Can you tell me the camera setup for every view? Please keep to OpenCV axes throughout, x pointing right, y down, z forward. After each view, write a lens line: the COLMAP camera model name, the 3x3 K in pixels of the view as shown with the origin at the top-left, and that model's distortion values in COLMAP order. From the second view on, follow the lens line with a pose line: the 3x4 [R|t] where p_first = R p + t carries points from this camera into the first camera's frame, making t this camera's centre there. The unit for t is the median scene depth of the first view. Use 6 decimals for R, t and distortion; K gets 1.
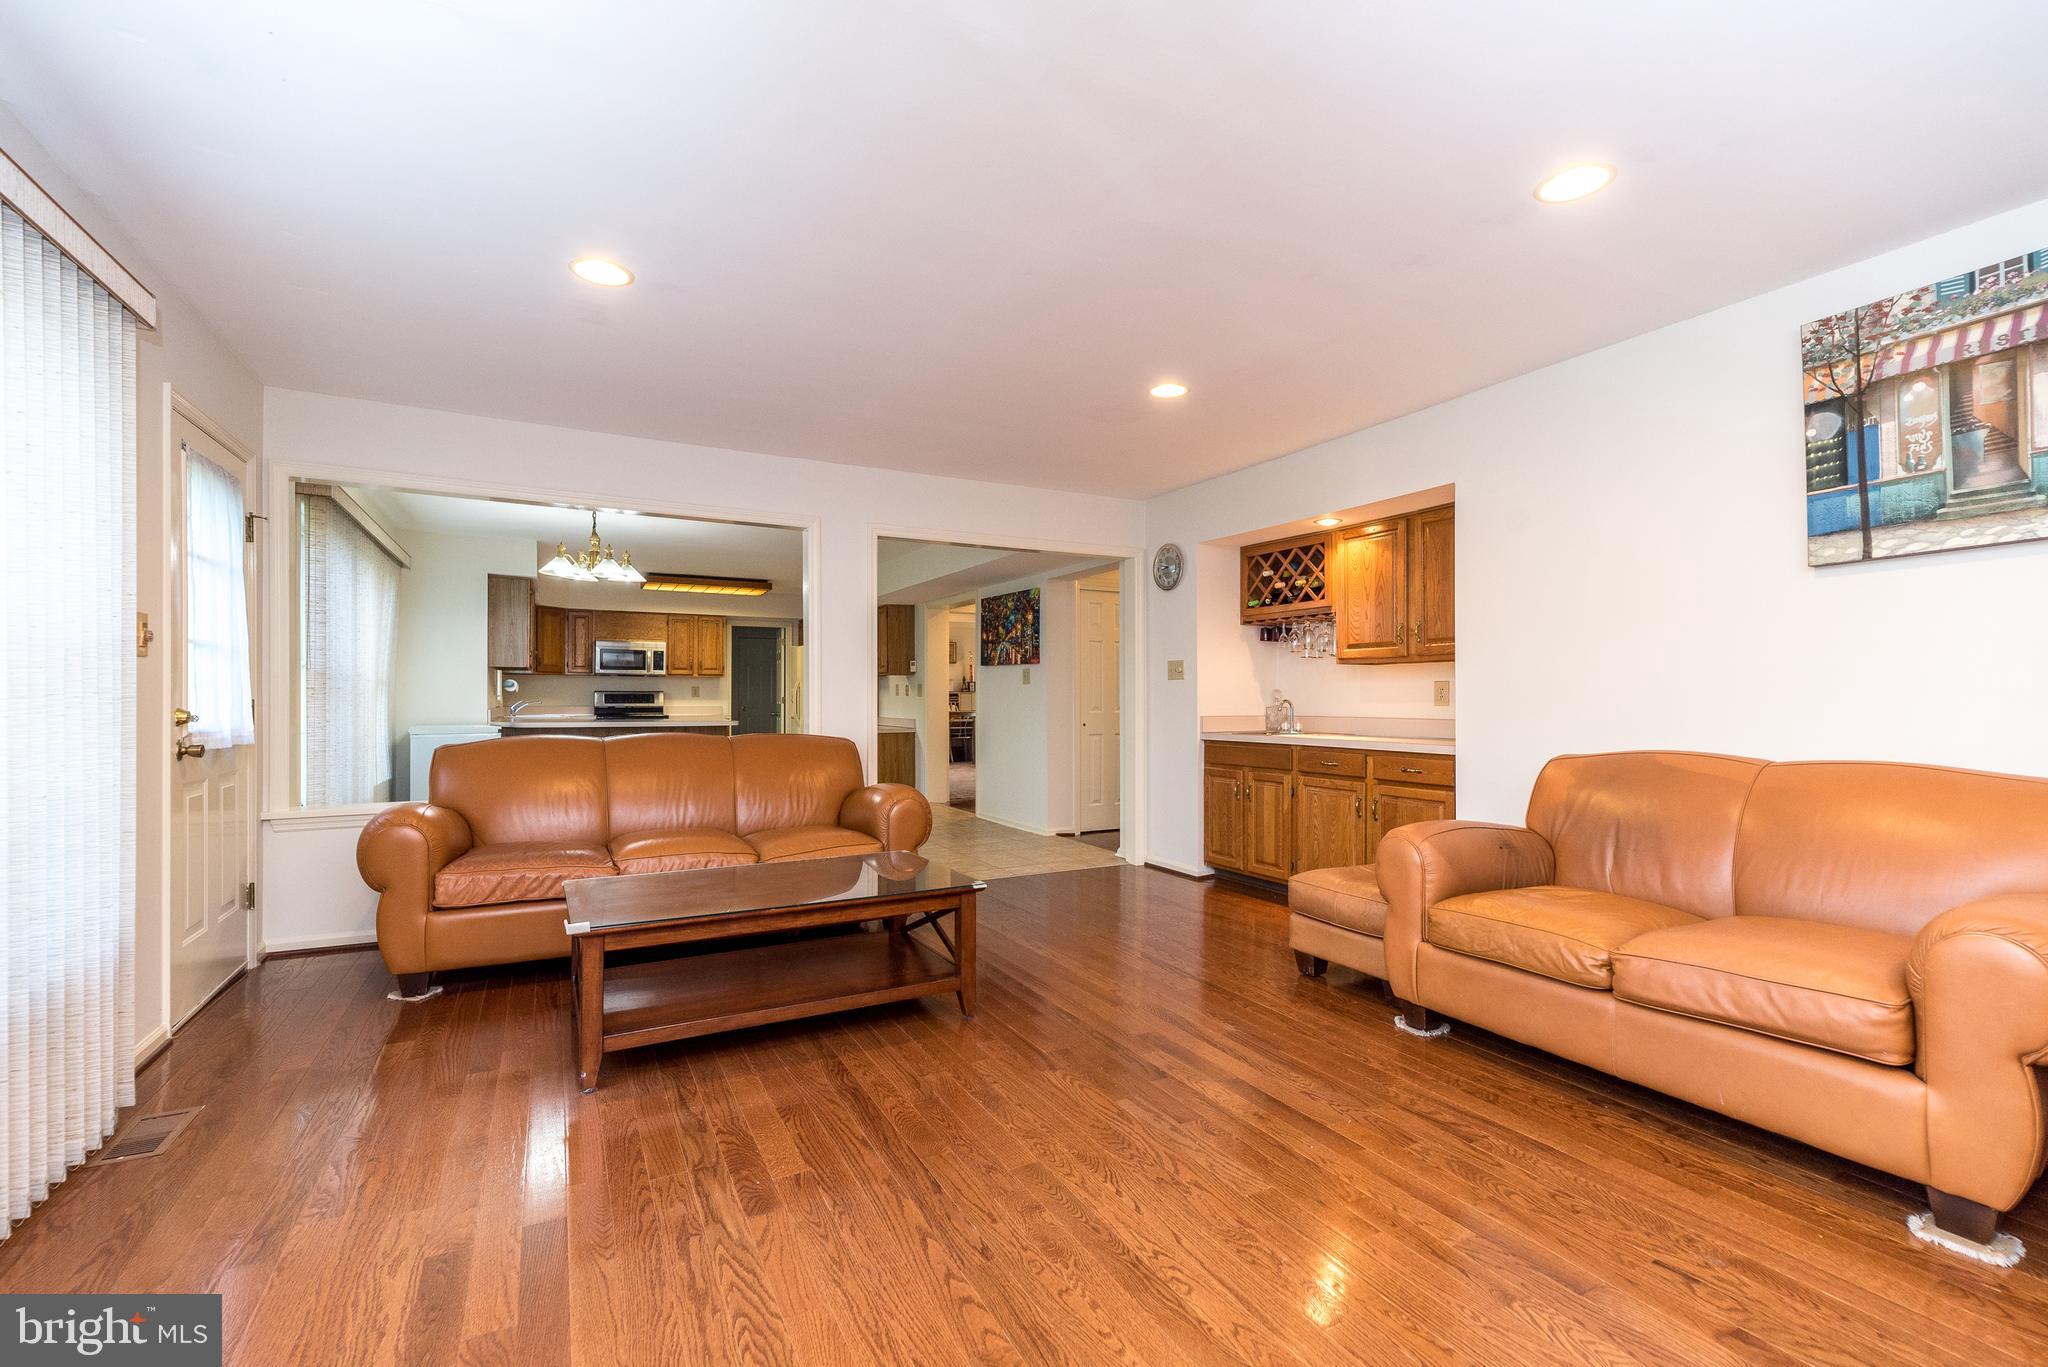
lens RADIAL K [[900.8, 0, 1036.5], [0, 900.8, 692.8], [0, 0, 1]] dist [0.001679, 0.001159]
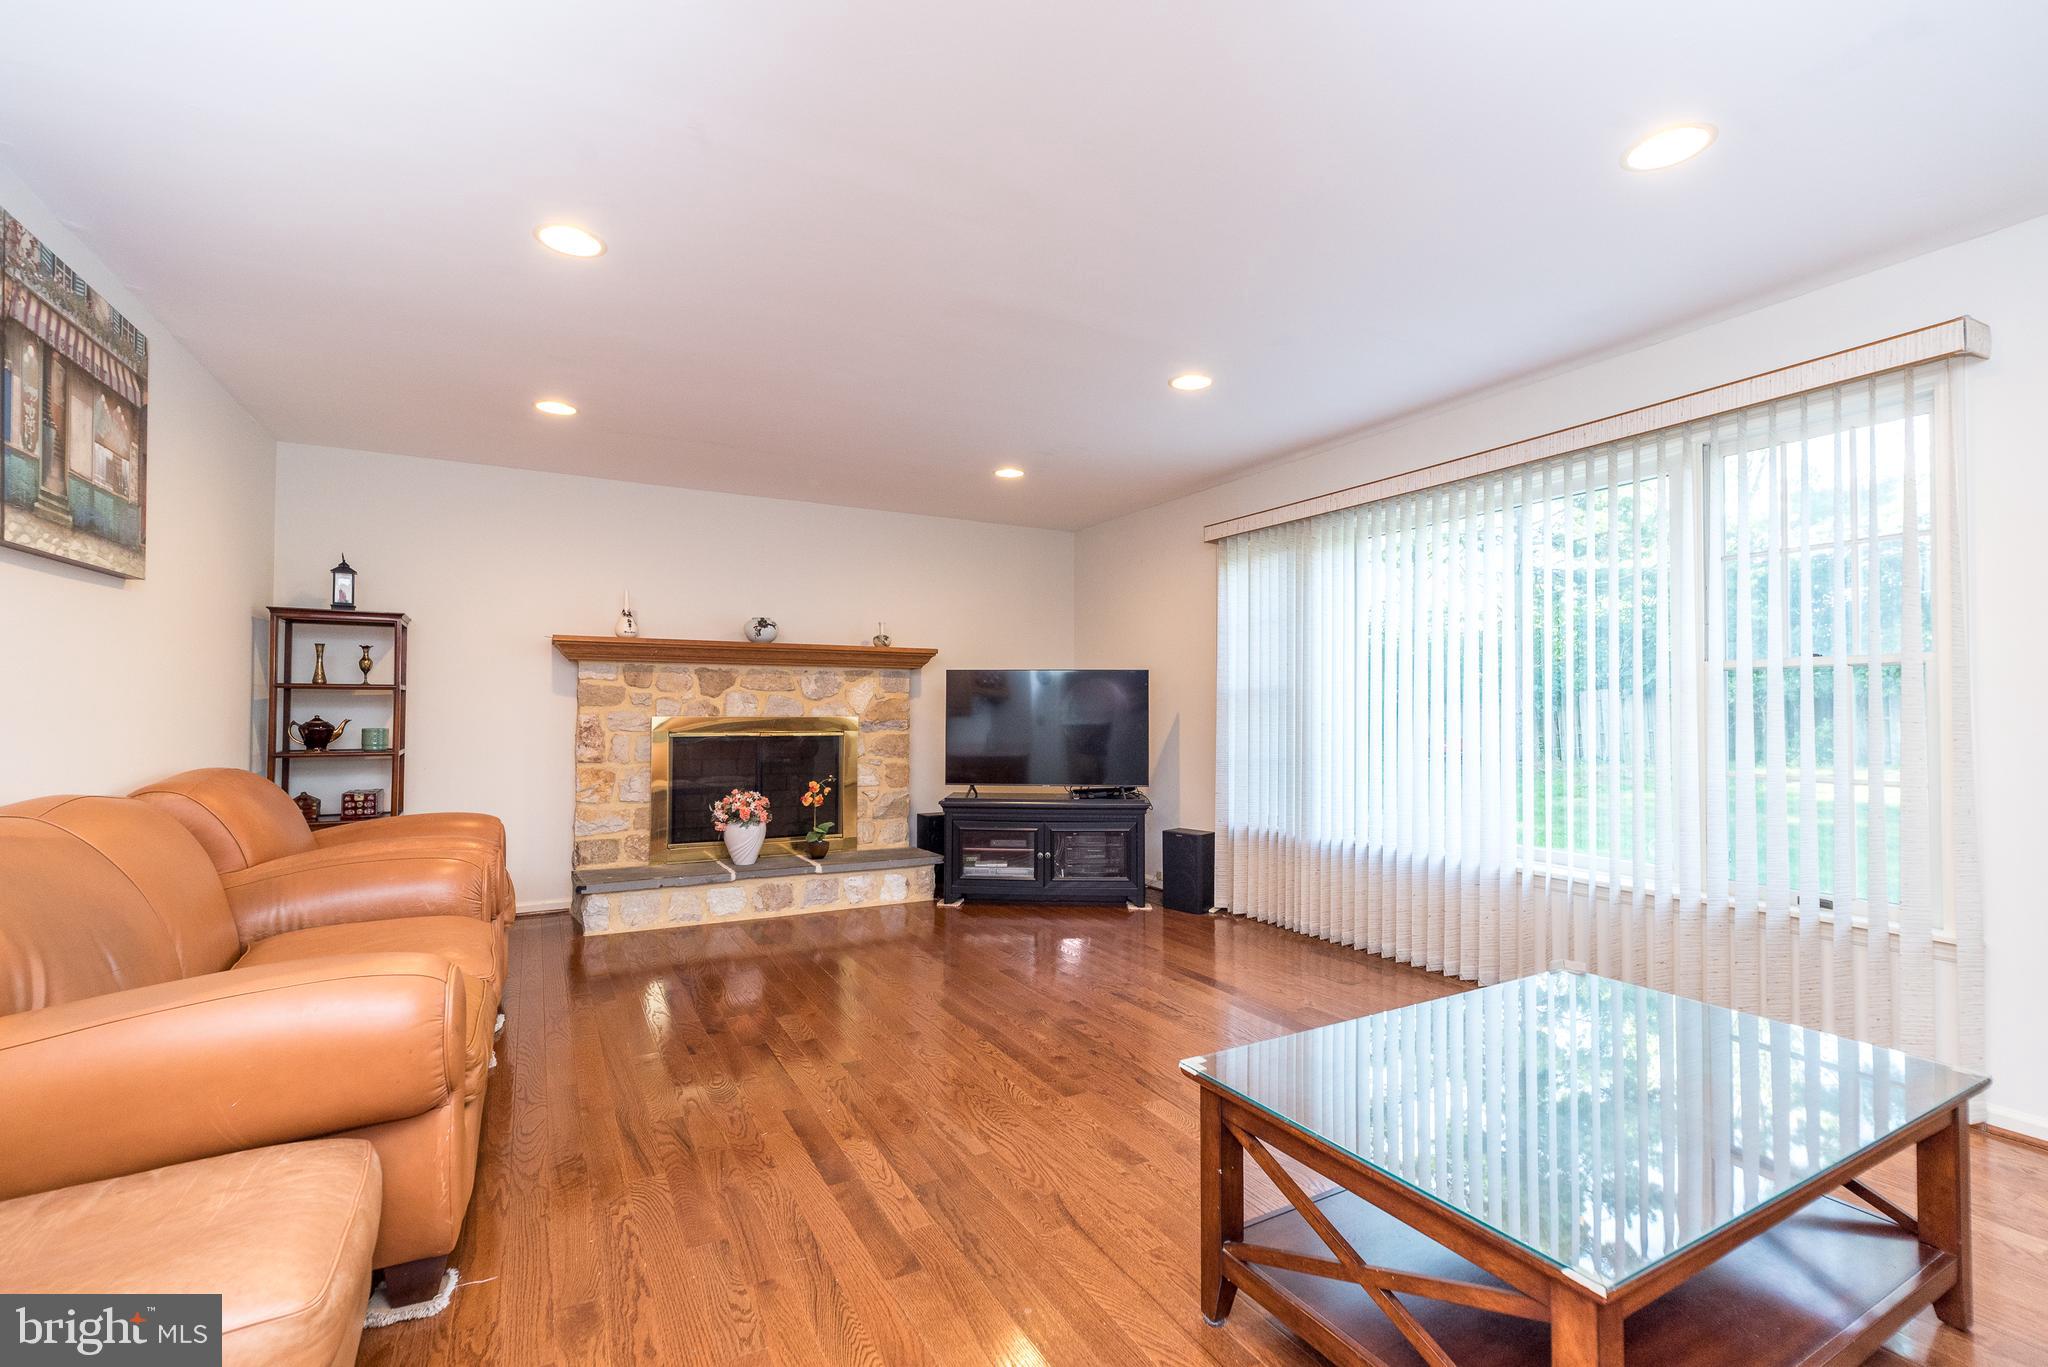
lens RADIAL K [[900.8, 0, 1037.4], [0, 900.8, 697.3], [0, 0, 1]] dist [0.001679, 0.001159]
pose [[-0.999939, -0.001543, -0.010948, 0.043716], [-0.001321, 0.999793, -0.020321, 0.000655], [0.010977, -0.020305, -0.999734, 1.767914]]
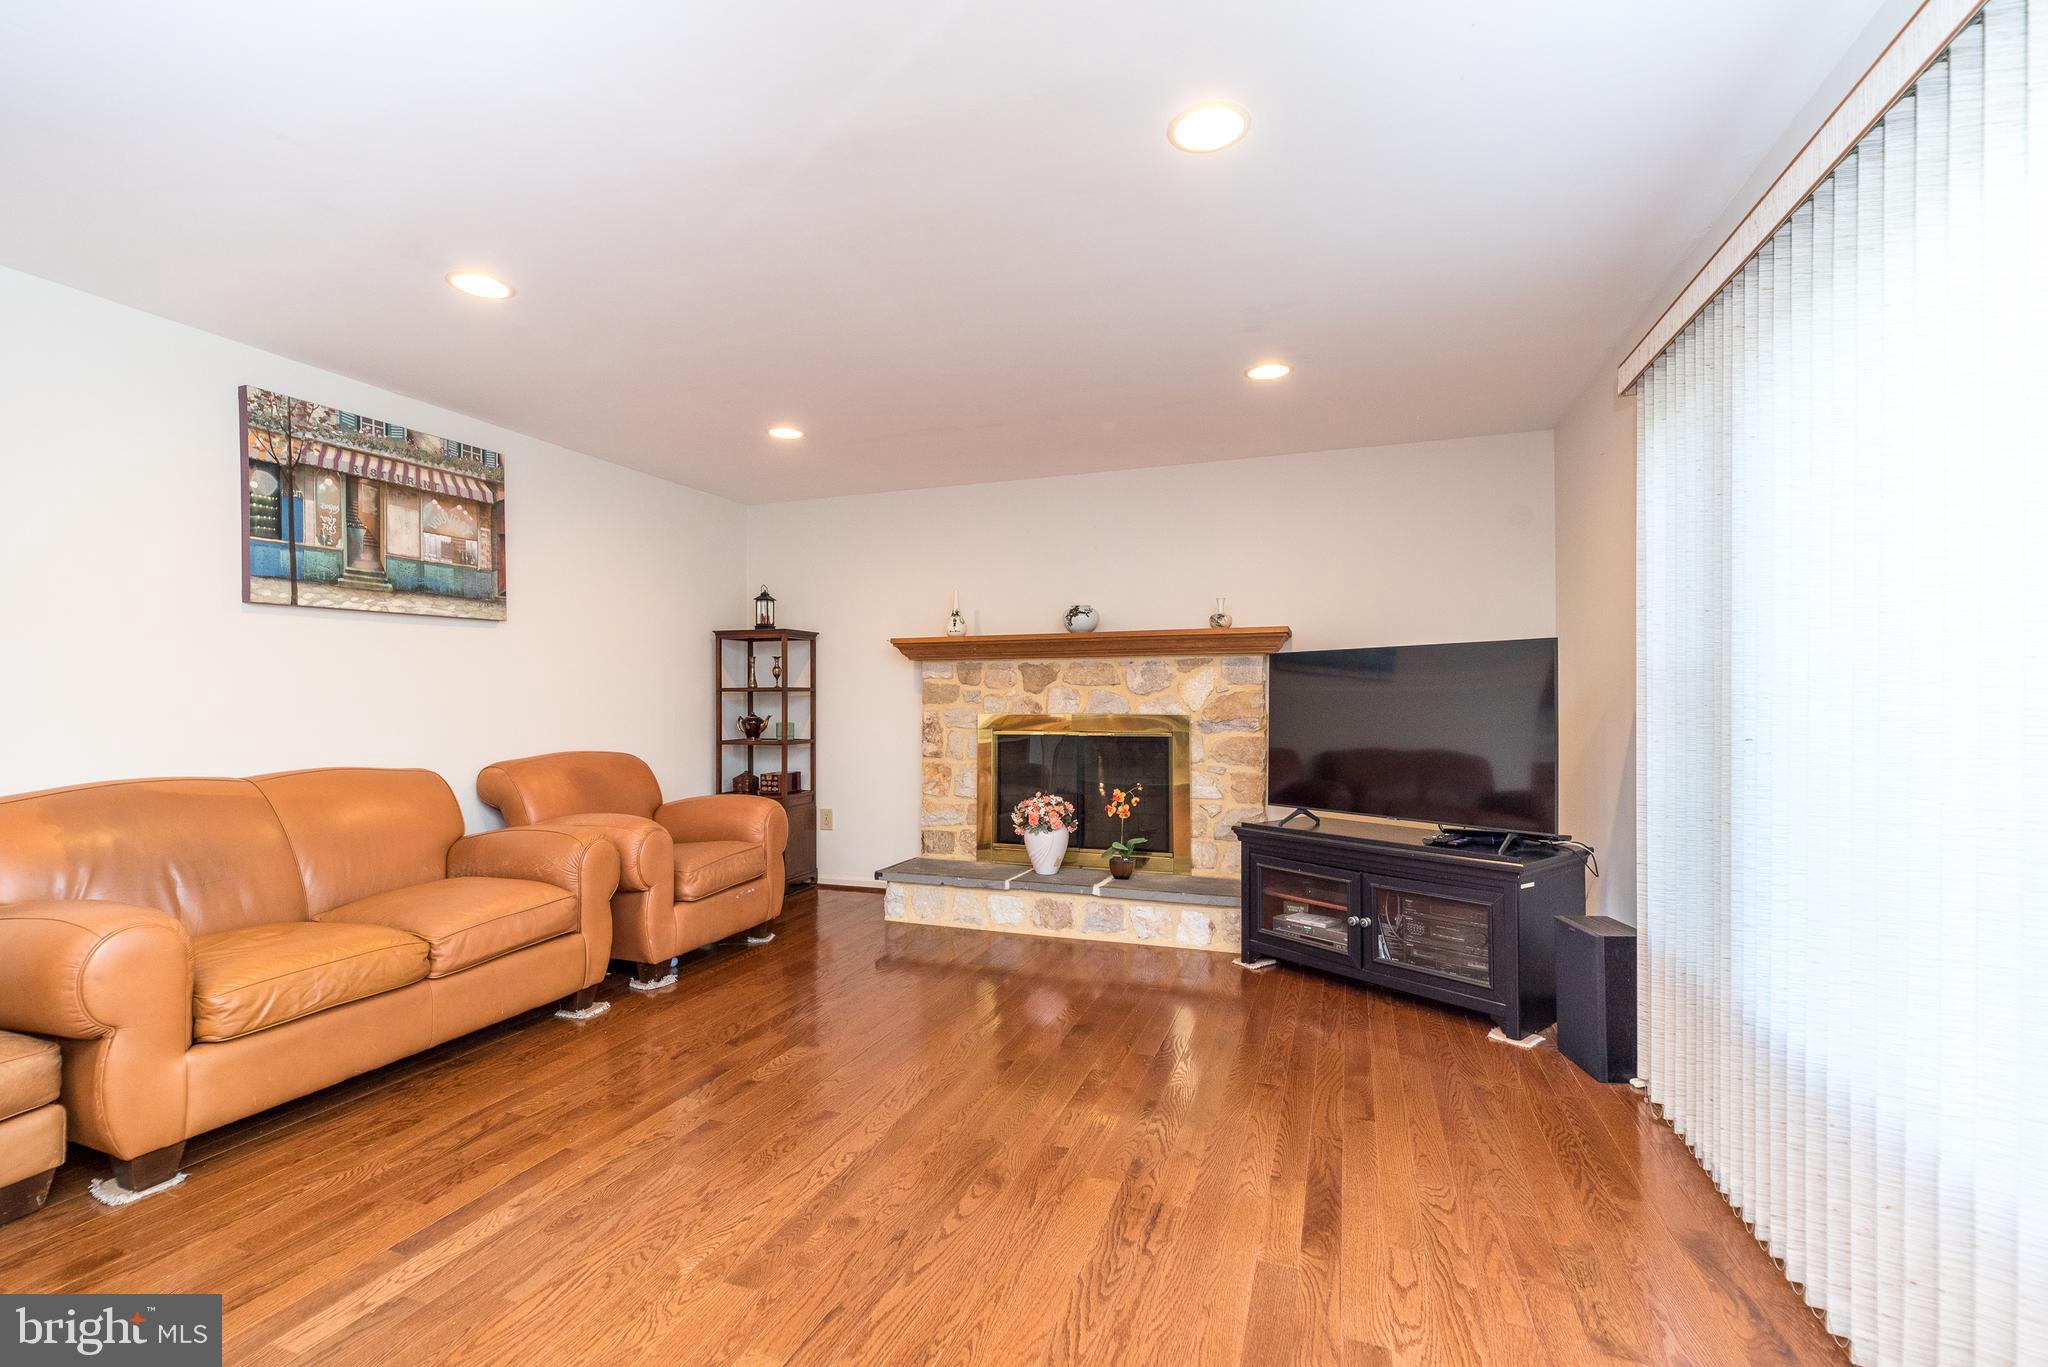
lens RADIAL K [[900.8, 0, 1014.3], [0, 900.8, 695.7], [0, 0, 1]] dist [0.001679, 0.001159]
pose [[-0.663551, 0.009176, 0.748075, -0.638455], [-0.000407, 0.999920, -0.012626, -0.010232], [-0.748131, -0.008683, -0.663494, 1.073097]]
